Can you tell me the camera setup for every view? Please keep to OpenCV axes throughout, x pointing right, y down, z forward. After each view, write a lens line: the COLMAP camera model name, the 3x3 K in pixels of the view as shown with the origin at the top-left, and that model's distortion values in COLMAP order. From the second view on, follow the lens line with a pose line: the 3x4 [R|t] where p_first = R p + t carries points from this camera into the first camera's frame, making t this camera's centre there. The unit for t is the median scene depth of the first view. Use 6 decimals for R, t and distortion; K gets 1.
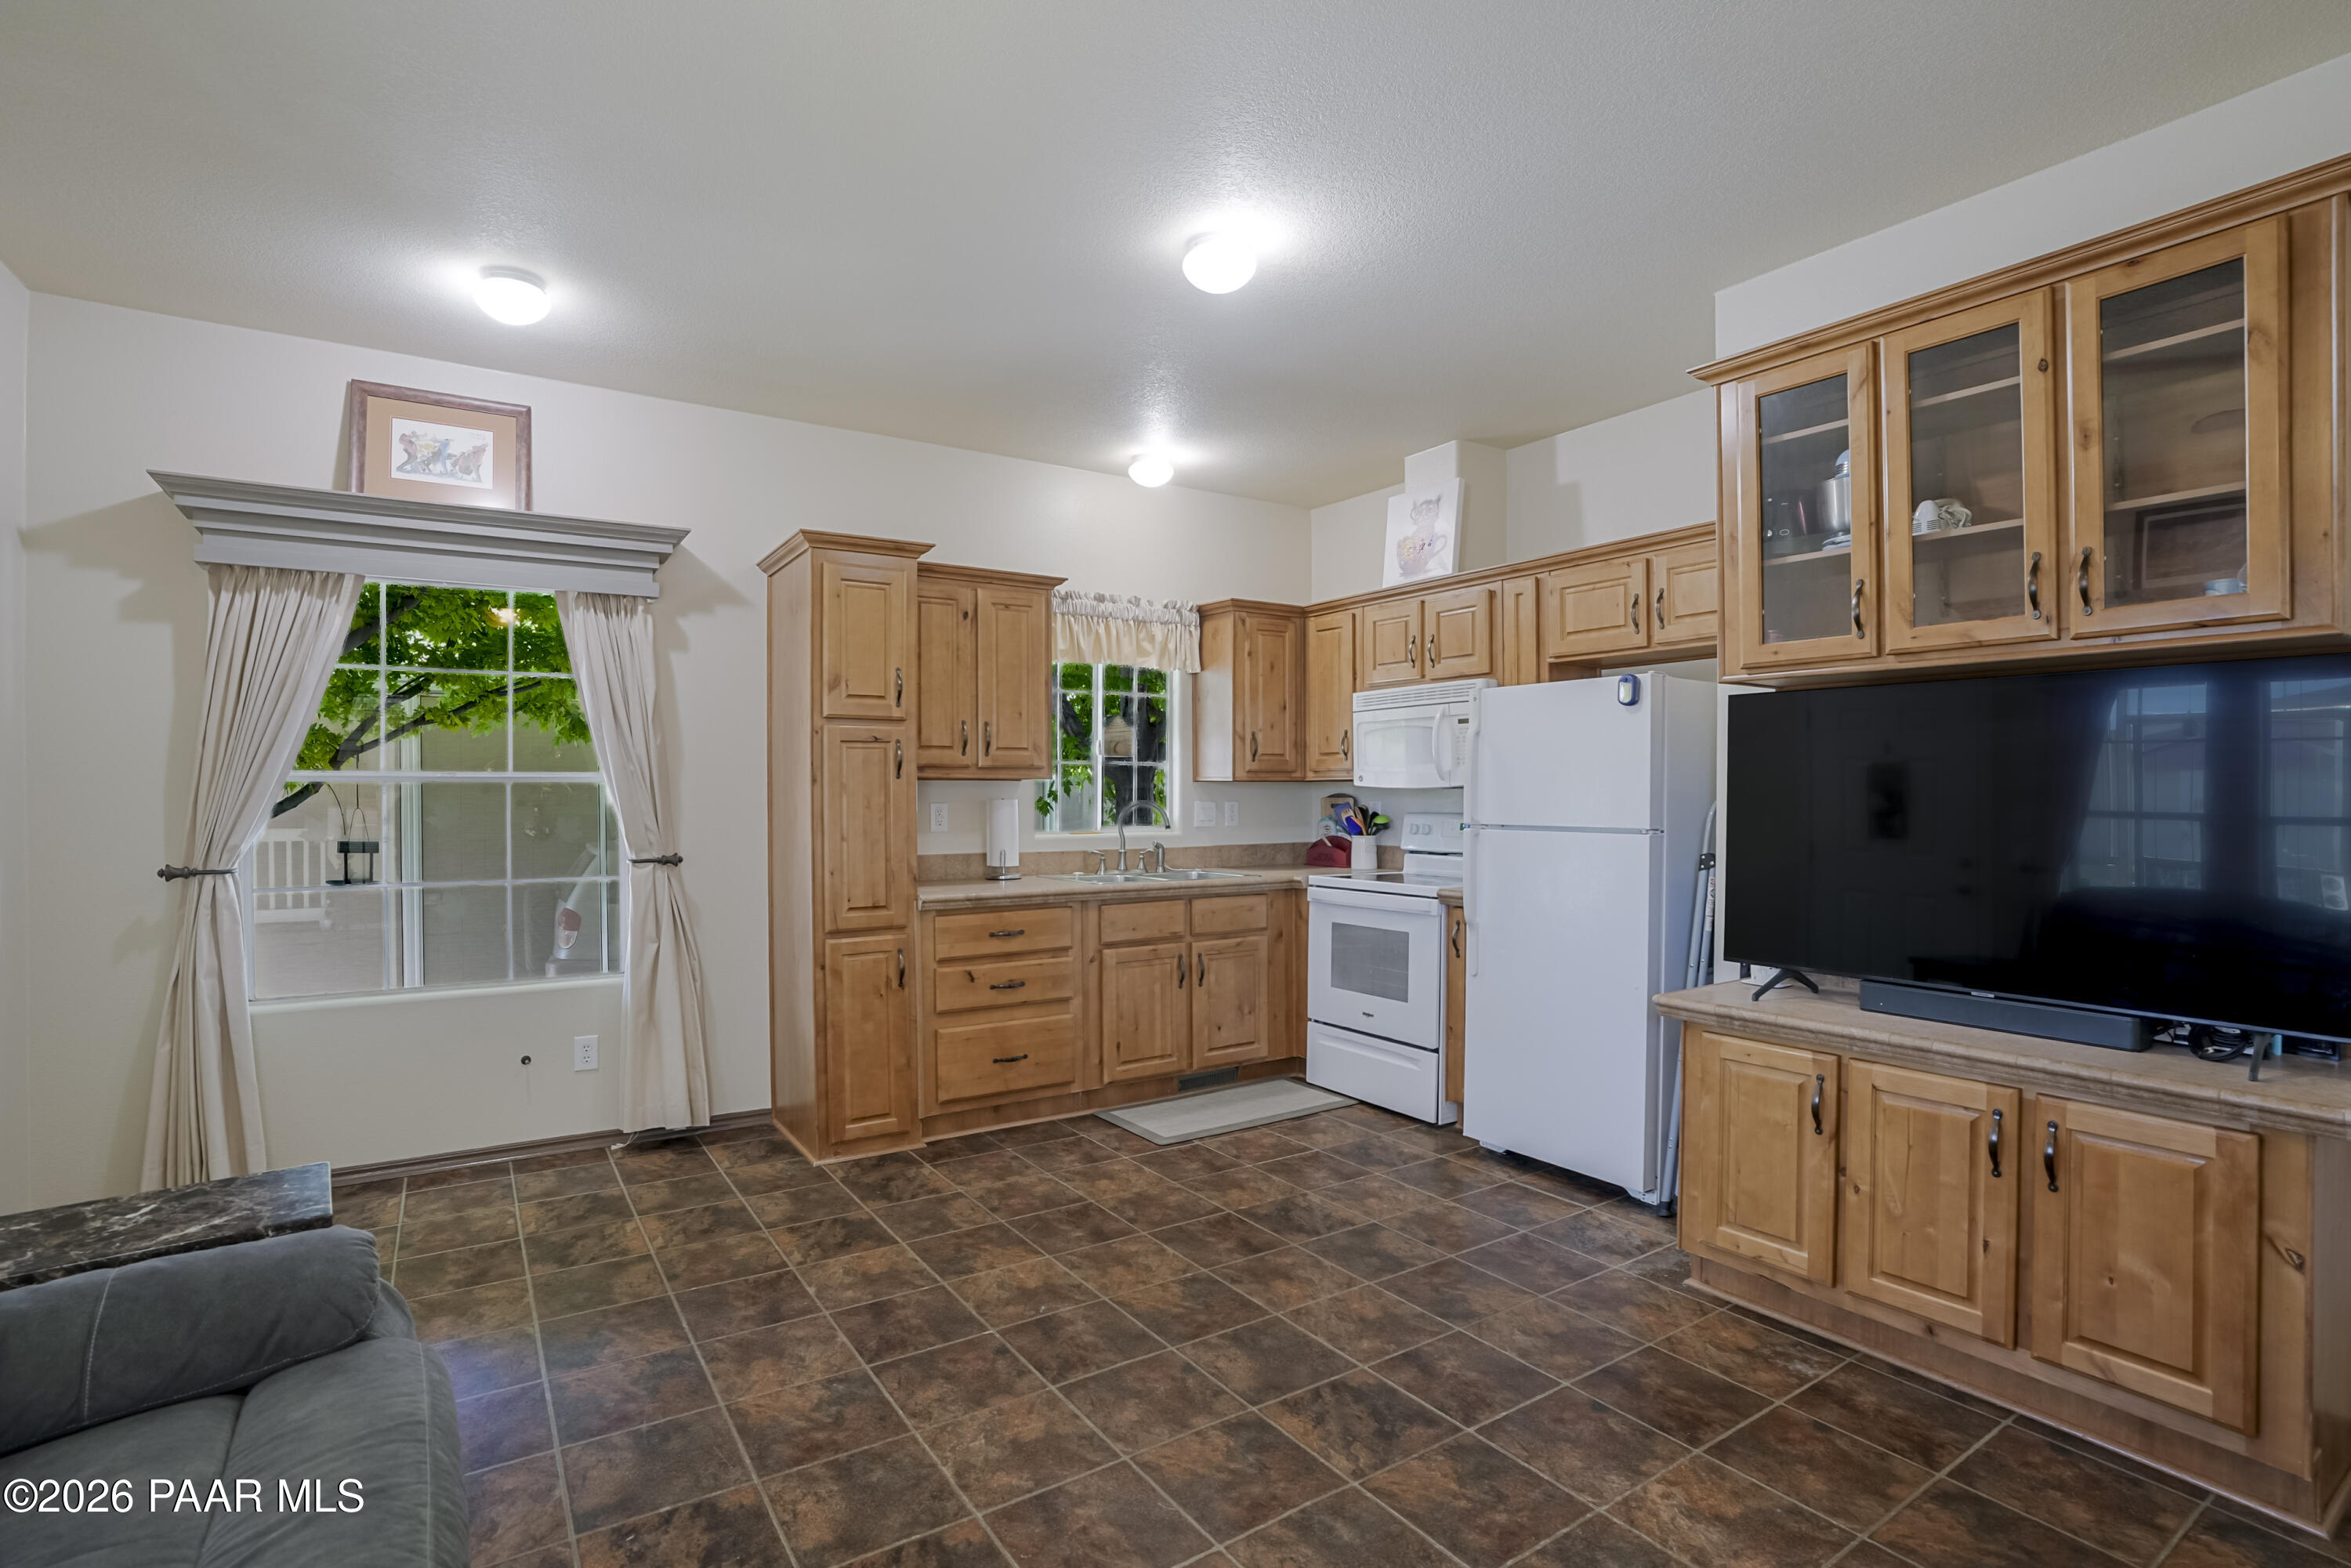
lens RADIAL K [[1098.6, 0, 1160.5], [0, 1098.6, 797.9], [0, 0, 1]] dist [-0.047929, 0.004371]
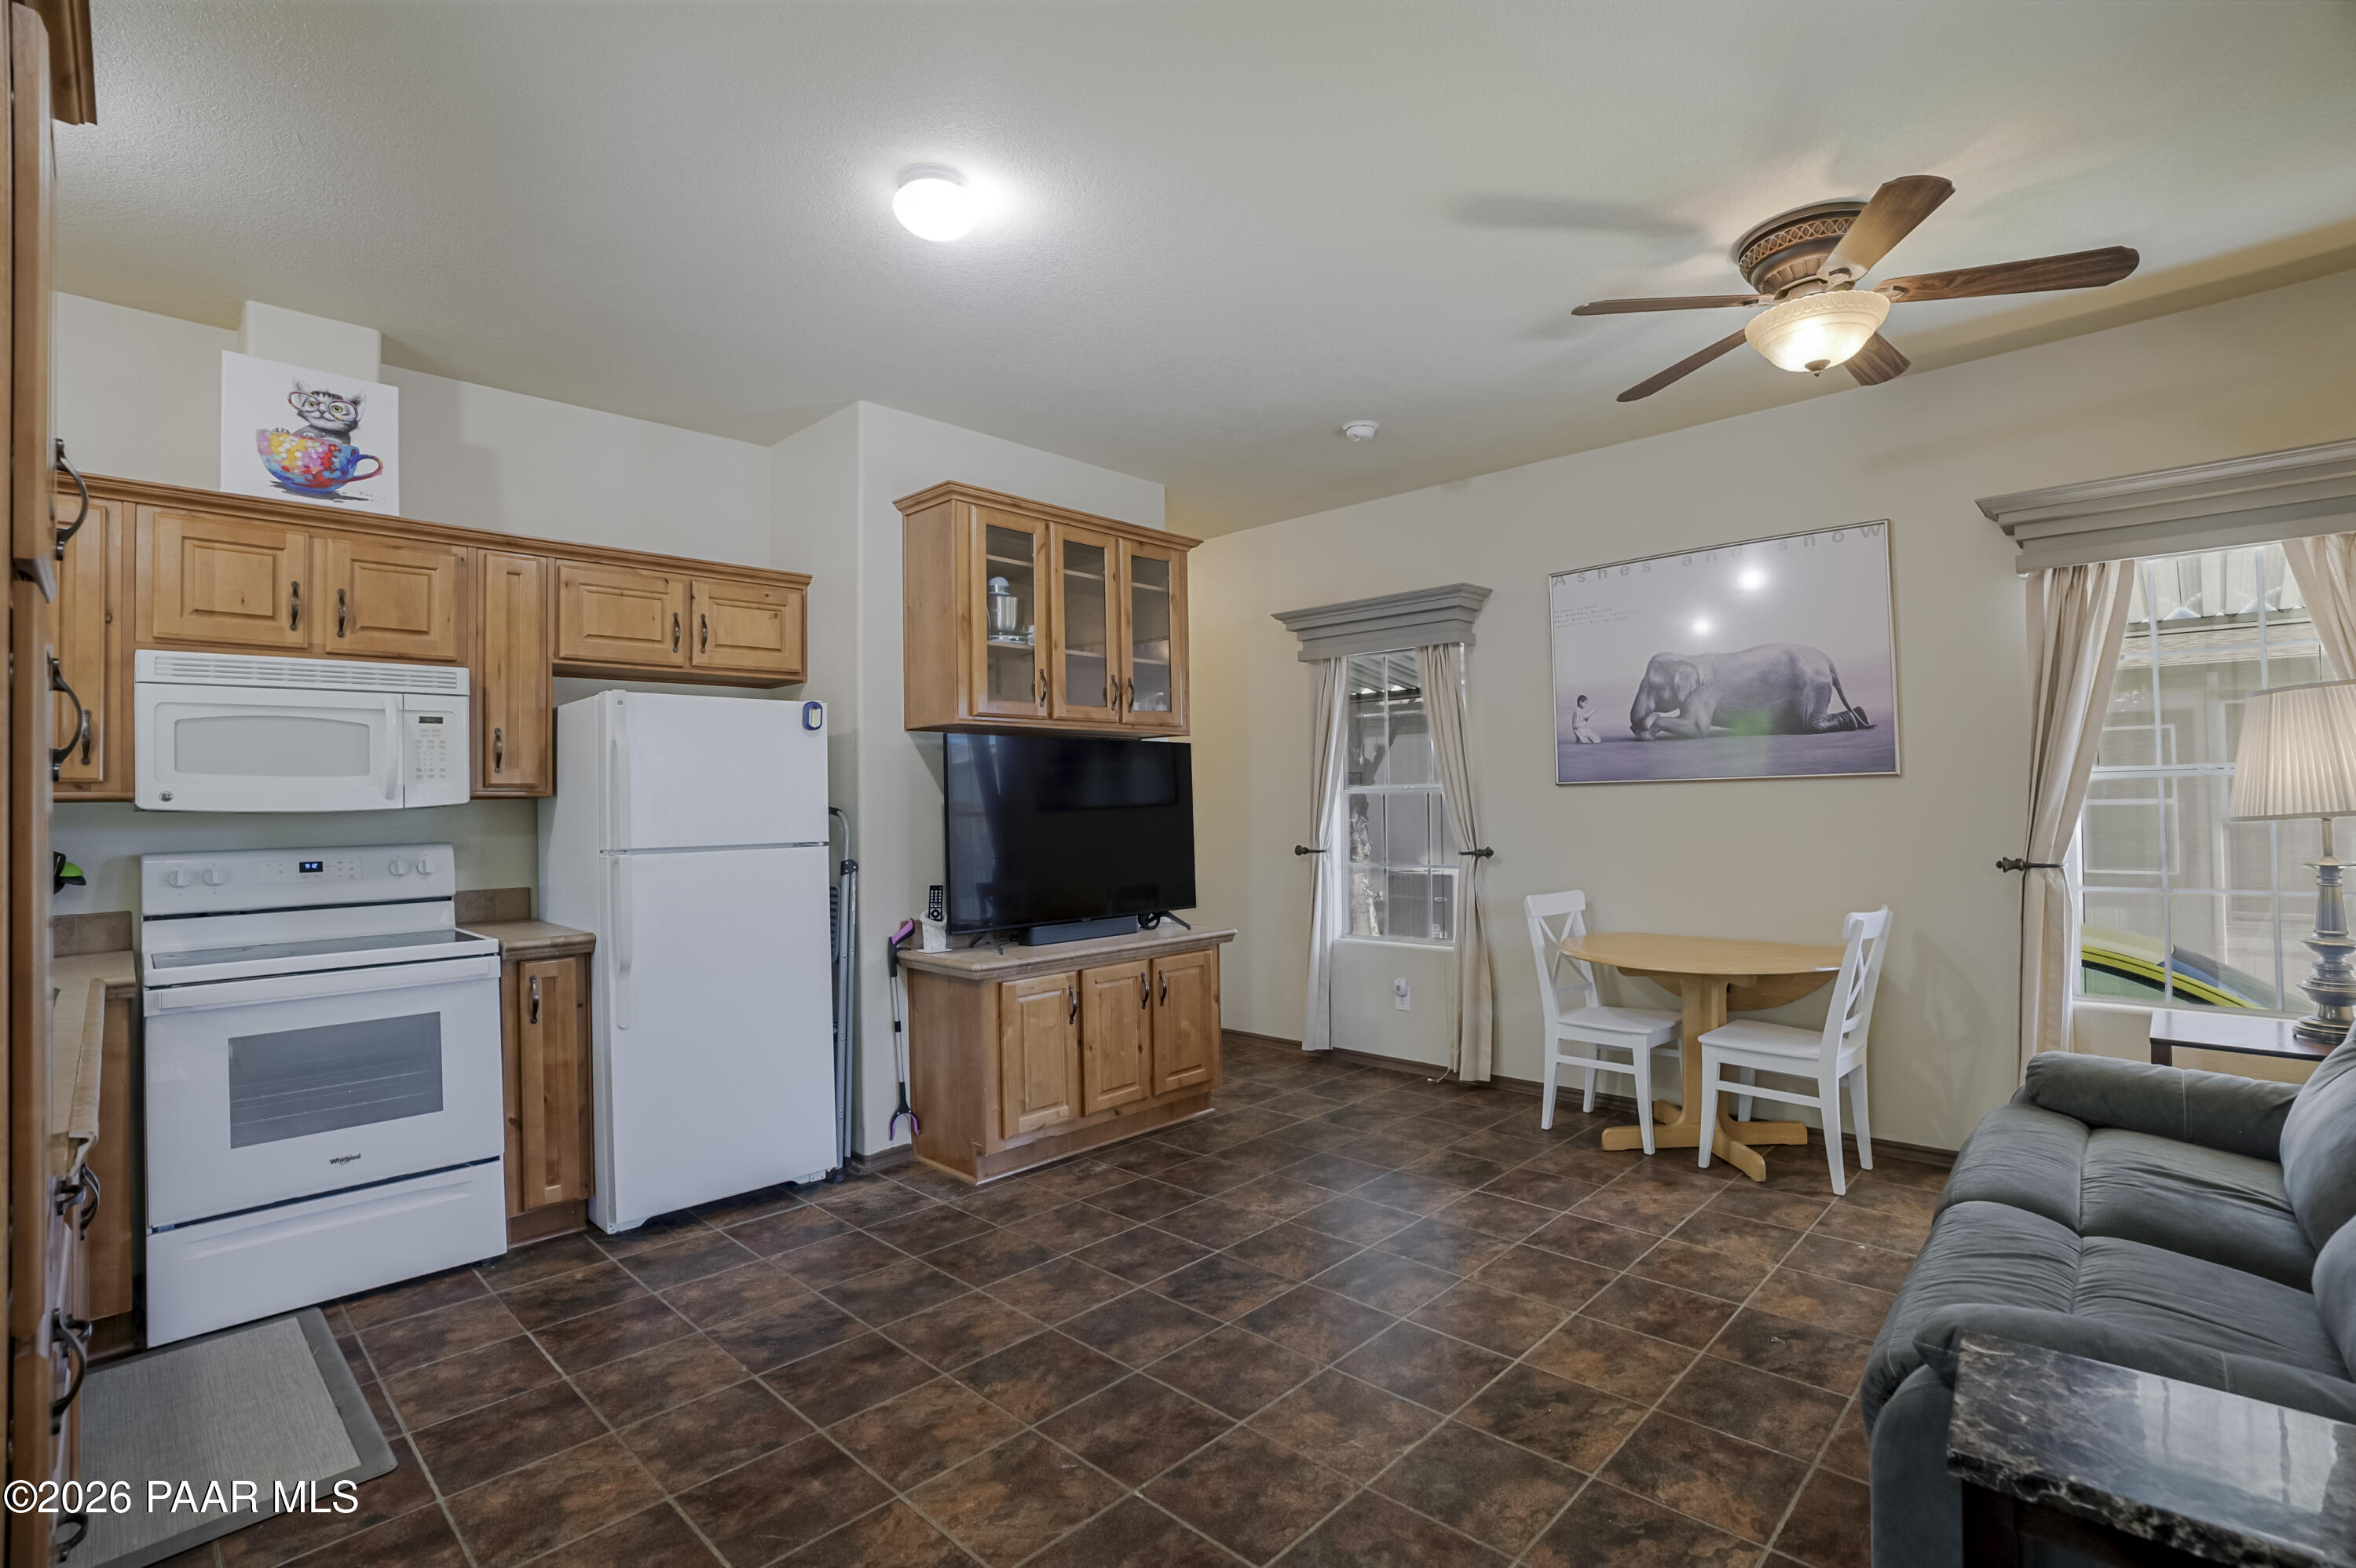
lens RADIAL K [[1100.9, 0, 1179.2], [0, 1100.9, 777.8], [0, 0, 1]] dist [-0.047929, 0.004371]
pose [[-0.220243, 0.023761, 0.975156, -0.573684], [0.022273, 0.999565, -0.019325, -0.005439], [-0.975191, 0.017463, -0.220676, 0.694502]]
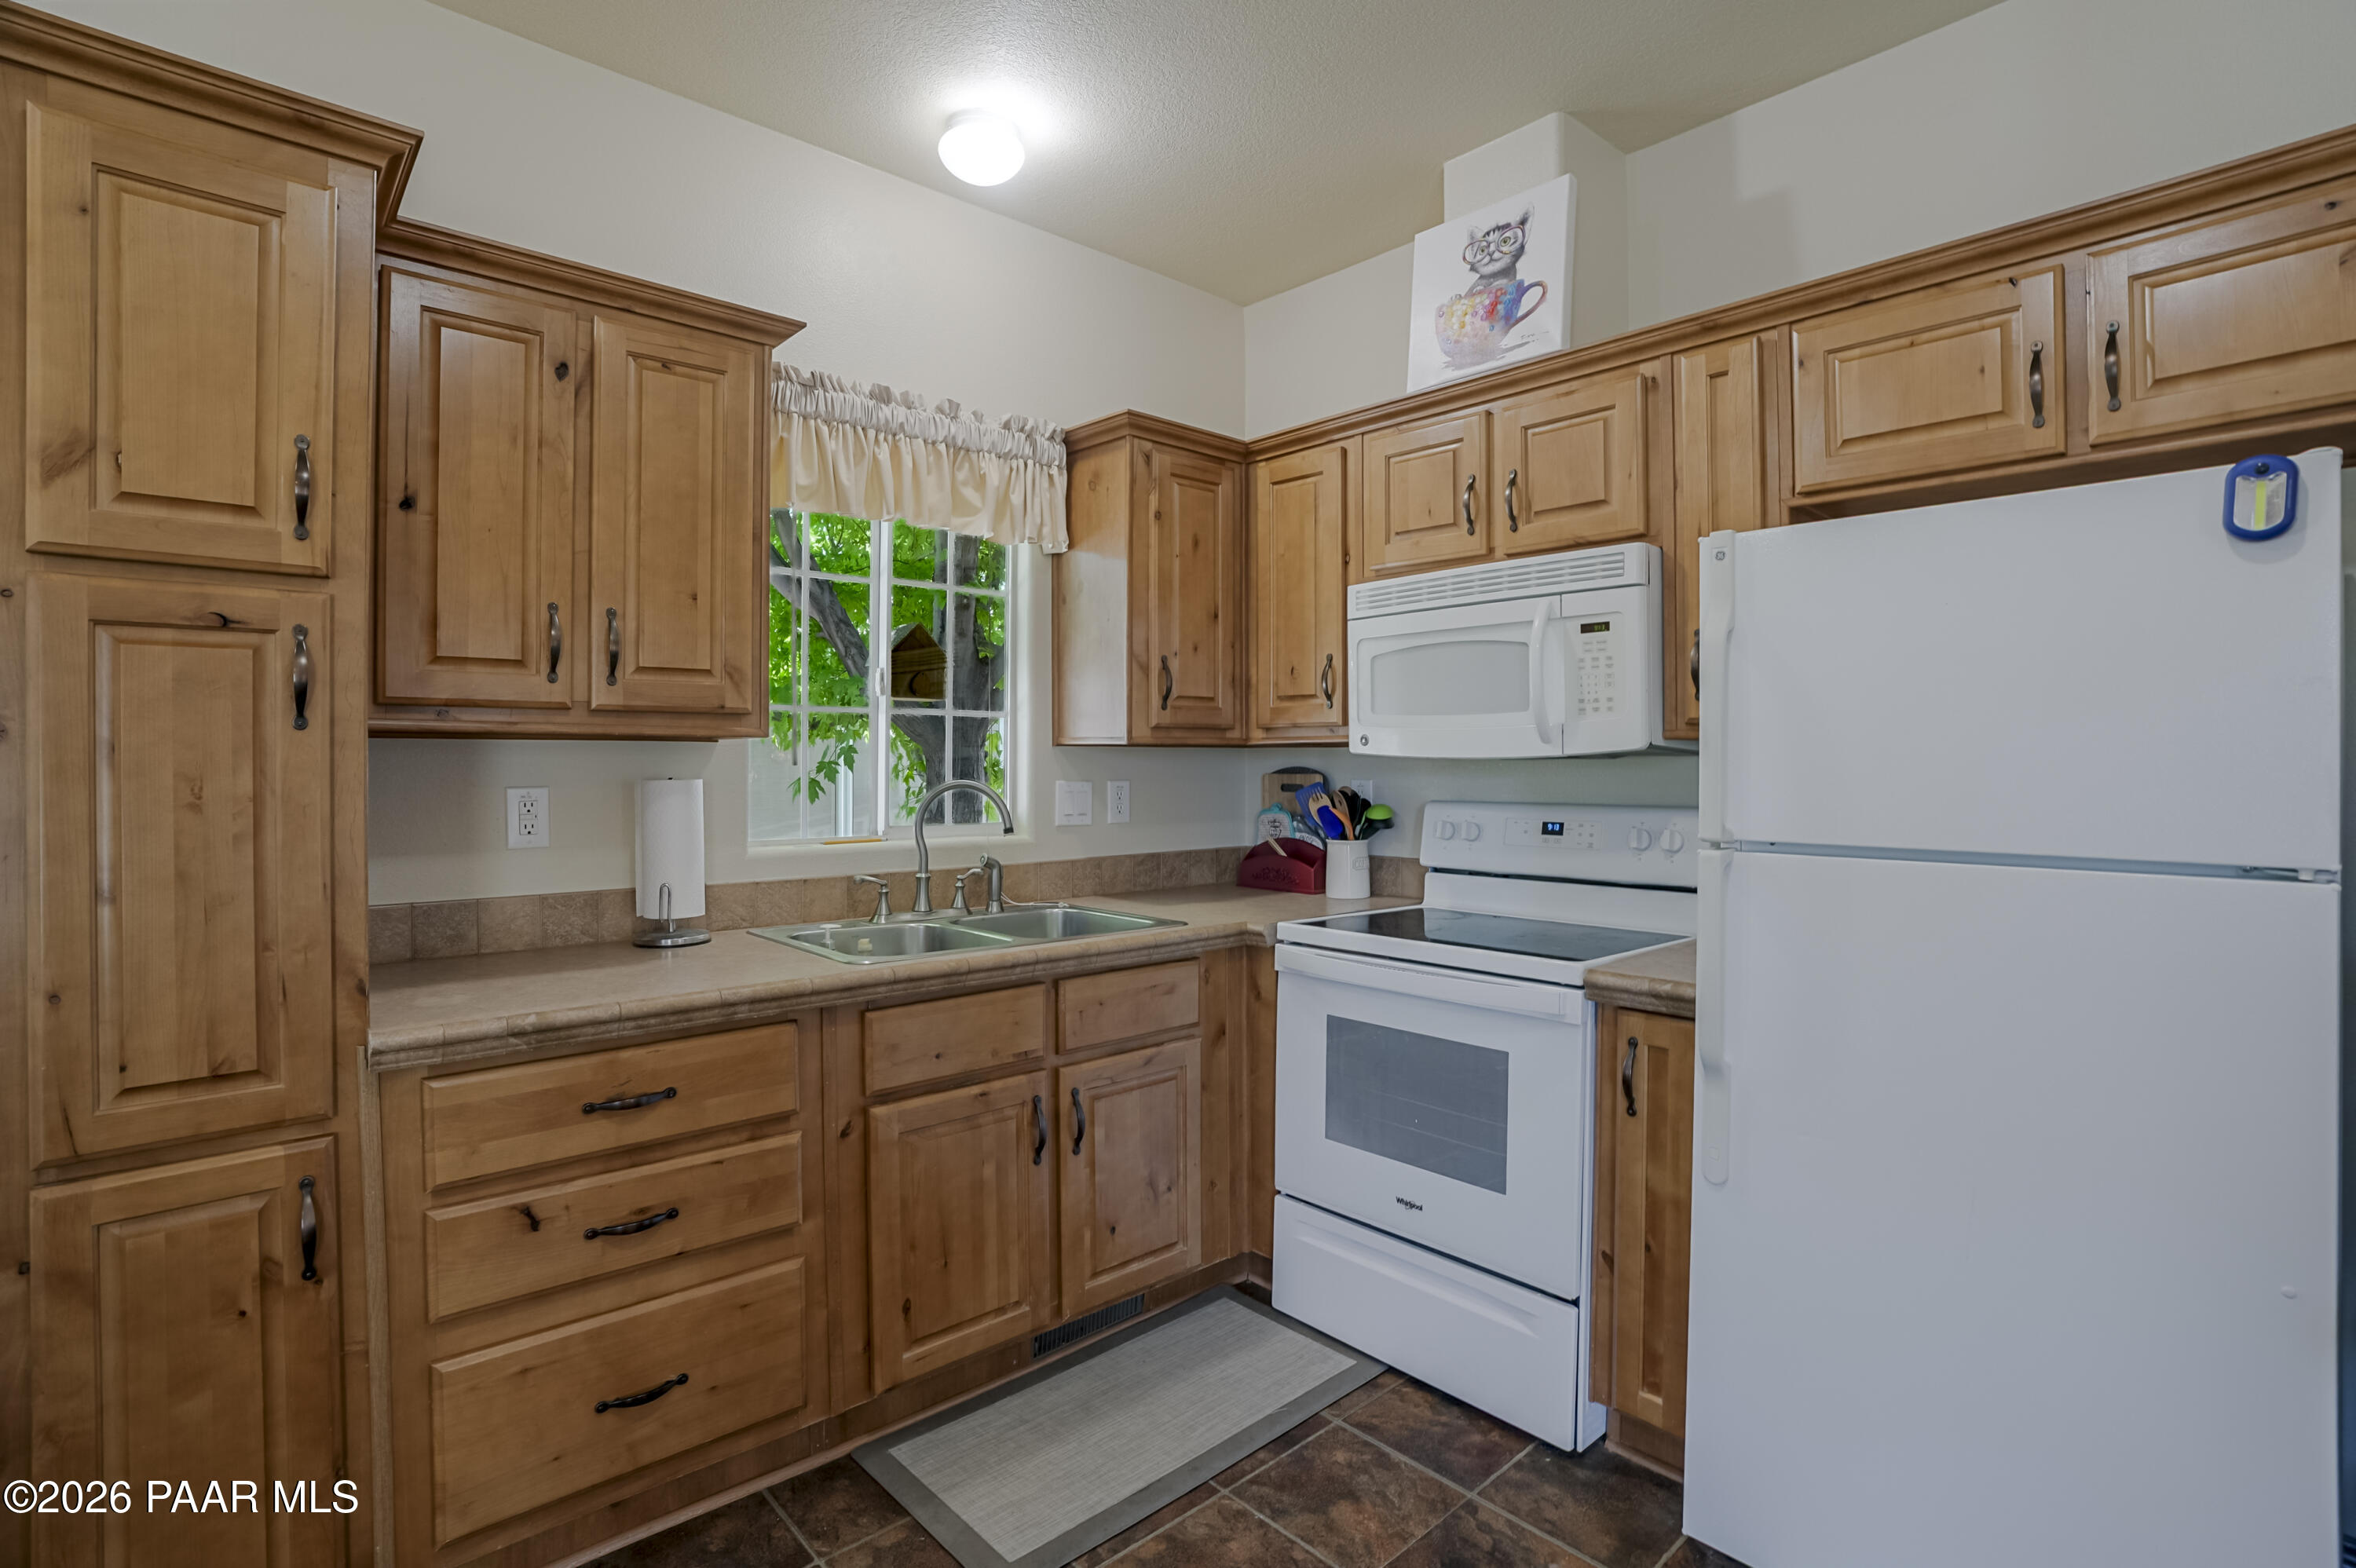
lens RADIAL K [[1100.9, 0, 1161.6], [0, 1100.9, 760.7], [0, 0, 1]] dist [-0.047929, 0.004371]
pose [[0.988437, 0.002228, 0.151616, -0.001627], [-0.001188, 0.999975, -0.006950, -0.004282], [-0.151628, 0.006689, 0.988415, 0.549187]]
